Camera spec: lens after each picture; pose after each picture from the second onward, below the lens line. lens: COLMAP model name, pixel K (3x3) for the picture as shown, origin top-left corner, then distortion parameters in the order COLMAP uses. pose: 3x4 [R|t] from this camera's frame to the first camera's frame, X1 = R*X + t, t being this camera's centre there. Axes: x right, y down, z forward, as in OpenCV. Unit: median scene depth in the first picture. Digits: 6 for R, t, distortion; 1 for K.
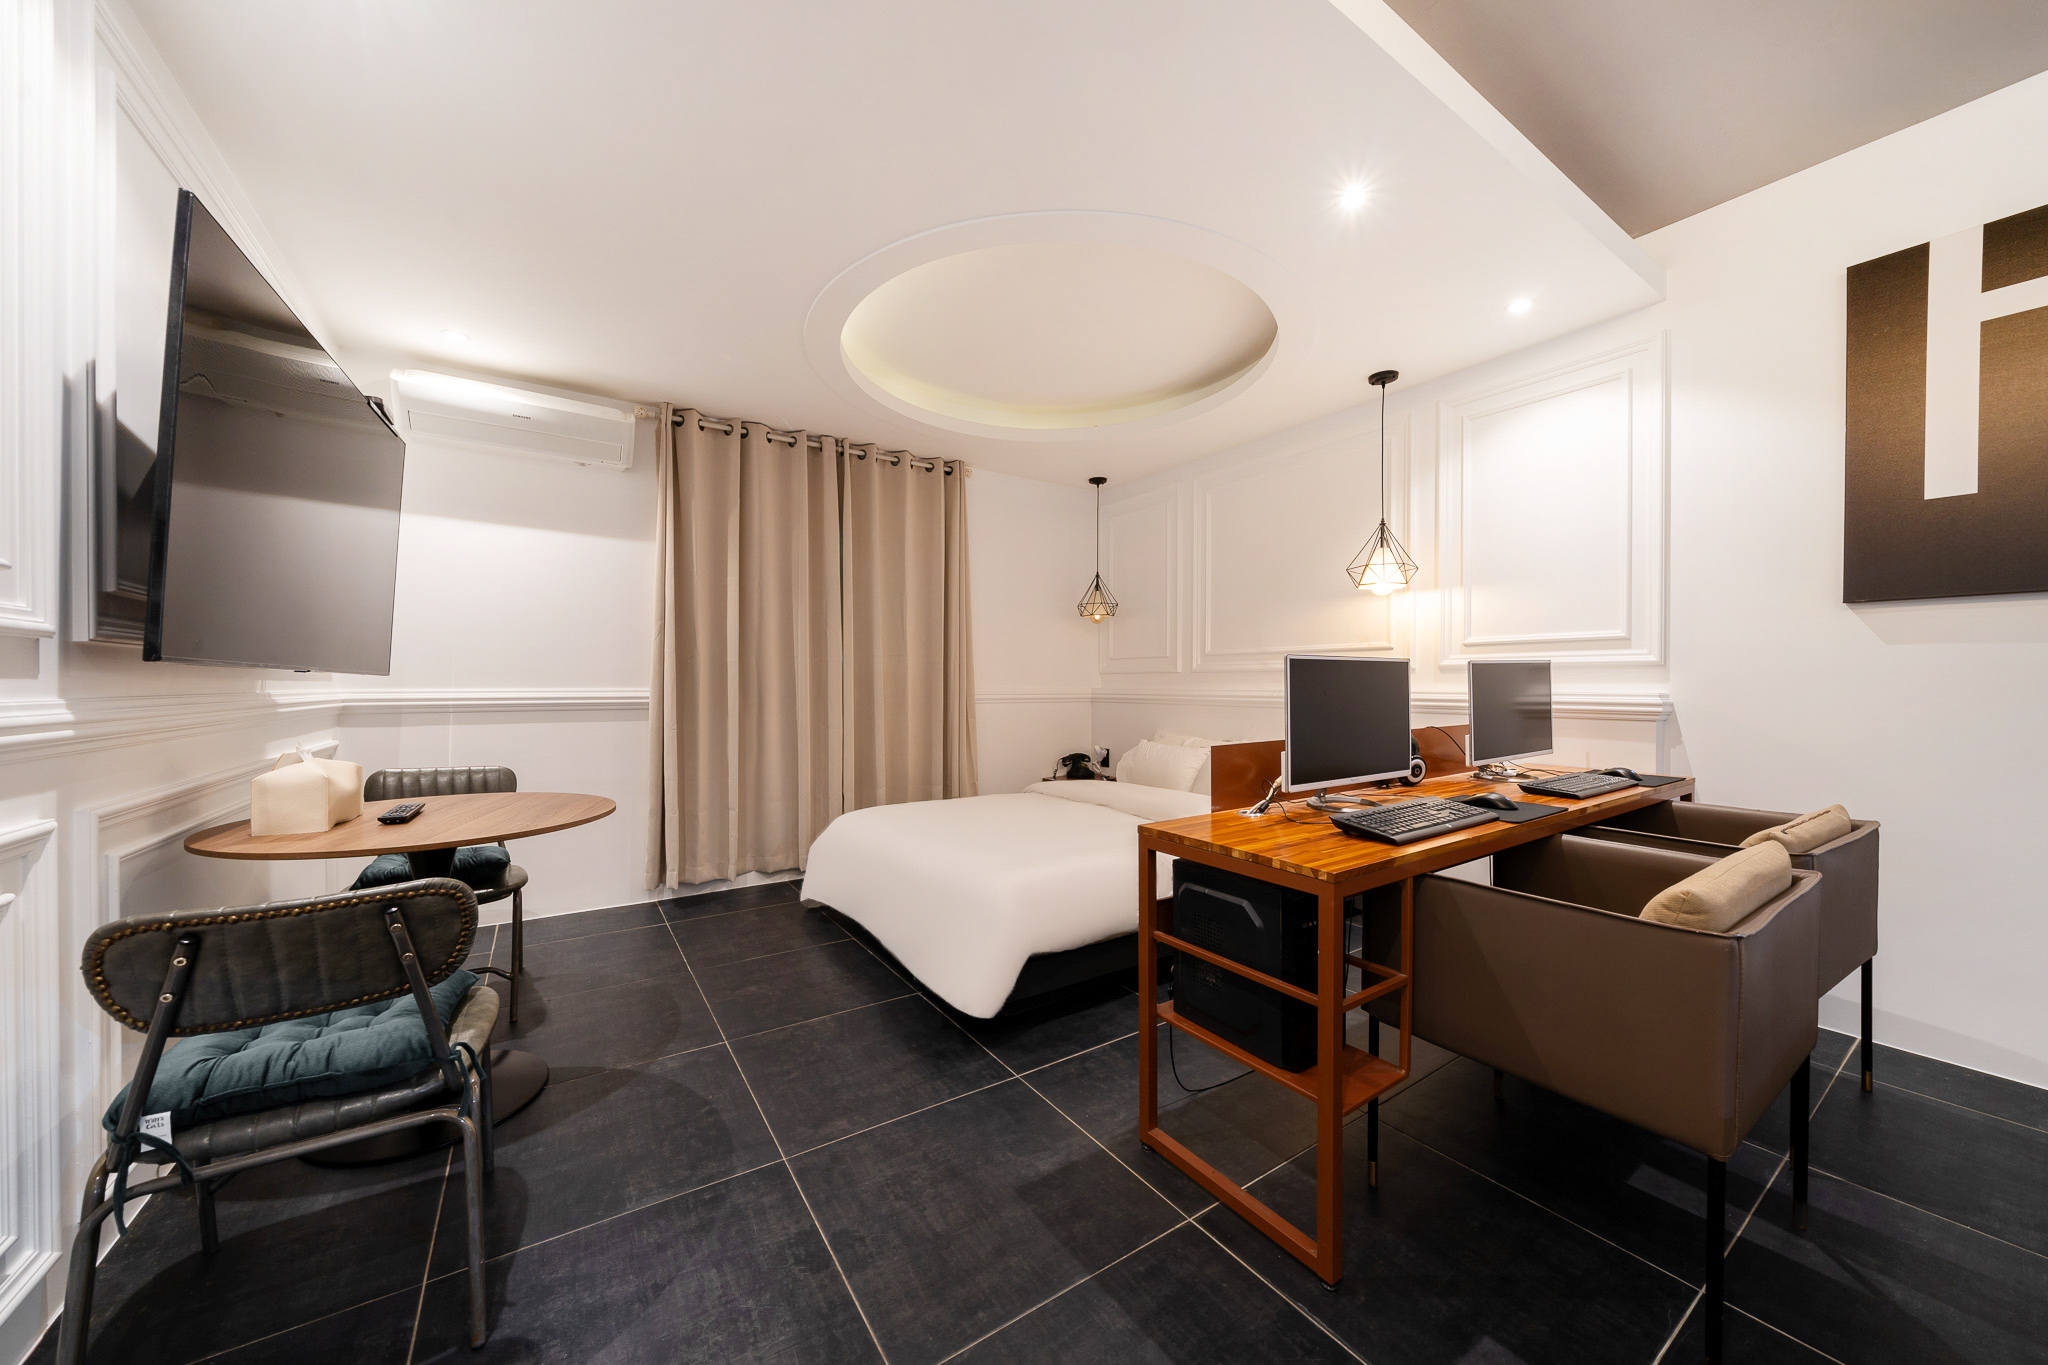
lens RADIAL K [[713.2, 0, 1013.6], [0, 713.2, 697.5], [0, 0, 1]] dist [0.001799, 0.000124]
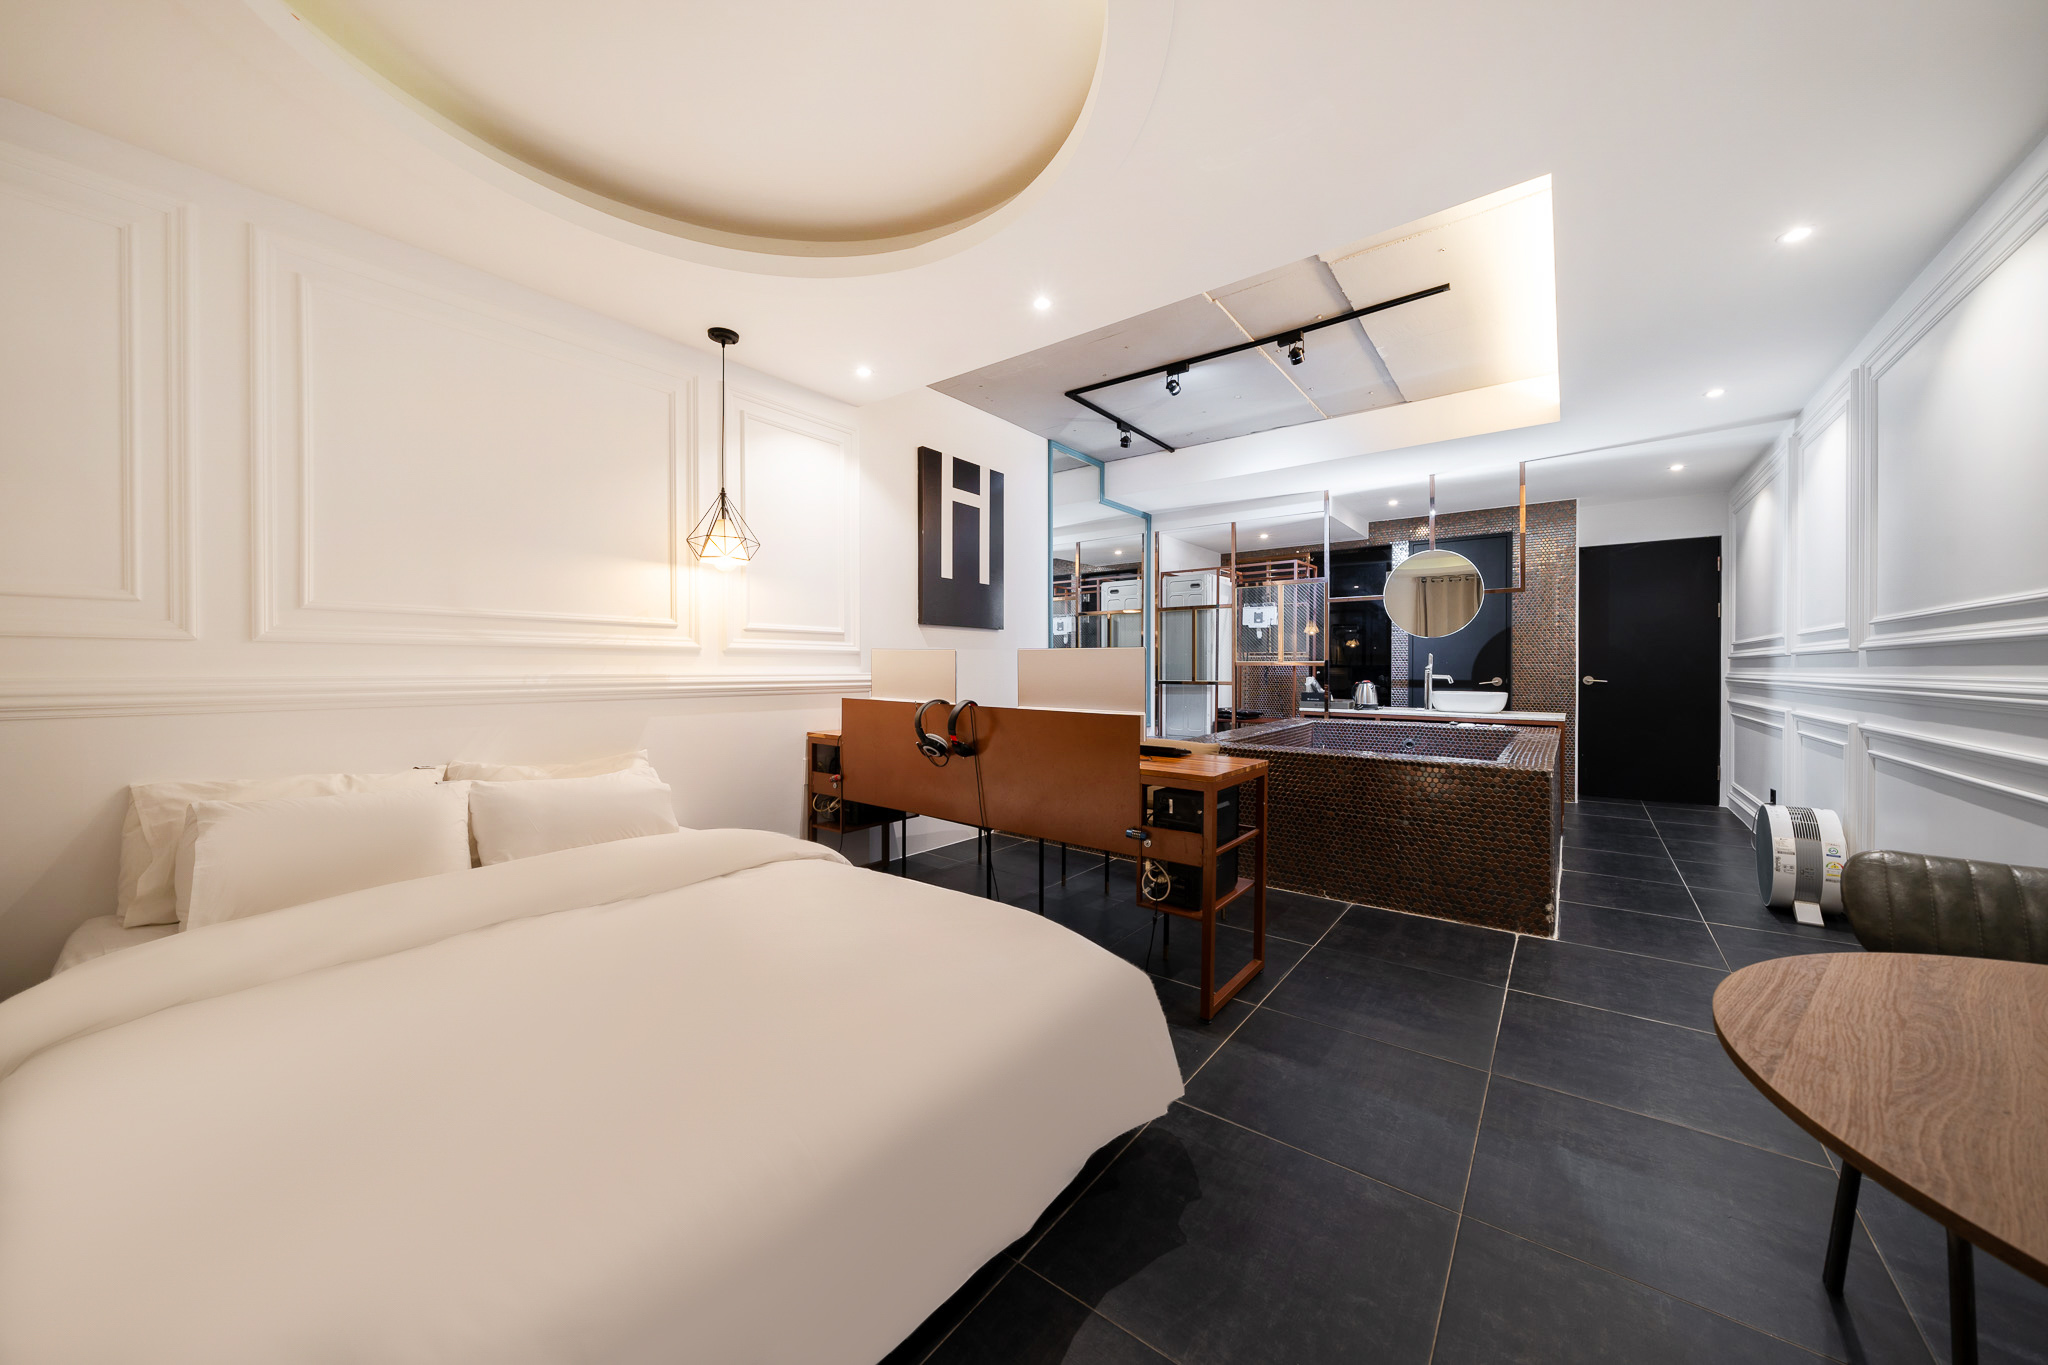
lens RADIAL K [[713.2, 0, 1013.6], [0, 713.2, 697.5], [0, 0, 1]] dist [0.001799, 0.000124]
pose [[-0.321999, -0.056907, 0.945028, -0.596980], [0.002679, 0.998133, 0.061018, -0.043056], [-0.946736, 0.022180, -0.321246, 1.128992]]
